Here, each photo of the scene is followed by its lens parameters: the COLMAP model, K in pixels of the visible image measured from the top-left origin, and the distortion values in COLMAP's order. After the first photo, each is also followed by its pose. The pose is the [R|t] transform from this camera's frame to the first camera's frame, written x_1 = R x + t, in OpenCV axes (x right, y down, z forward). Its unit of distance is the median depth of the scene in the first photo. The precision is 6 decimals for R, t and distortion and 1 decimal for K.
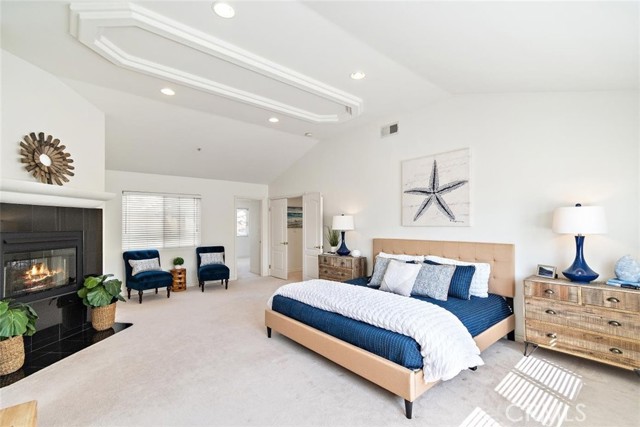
lens RADIAL K [[284.4, 0, 315.6], [0, 284.4, 218.5], [0, 0, 1]] dist [0.001742, -0.000181]
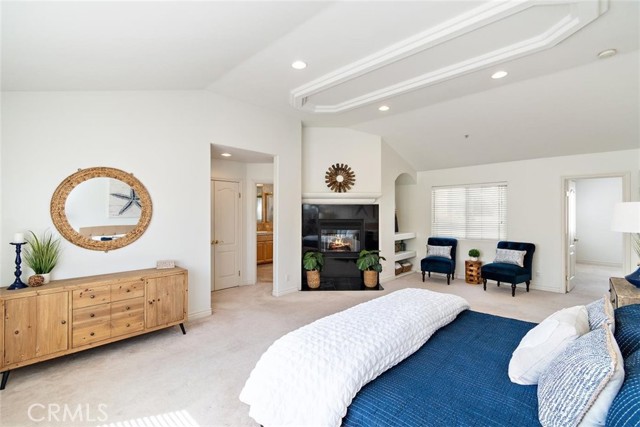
lens RADIAL K [[284.4, 0, 315.7], [0, 284.4, 213.1], [0, 0, 1]] dist [0.001742, -0.000181]
pose [[0.117660, 0.000812, -0.993054, 0.727788], [0.018195, 0.999830, 0.002974, -0.000748], [0.992887, -0.018419, 0.117625, 0.600265]]
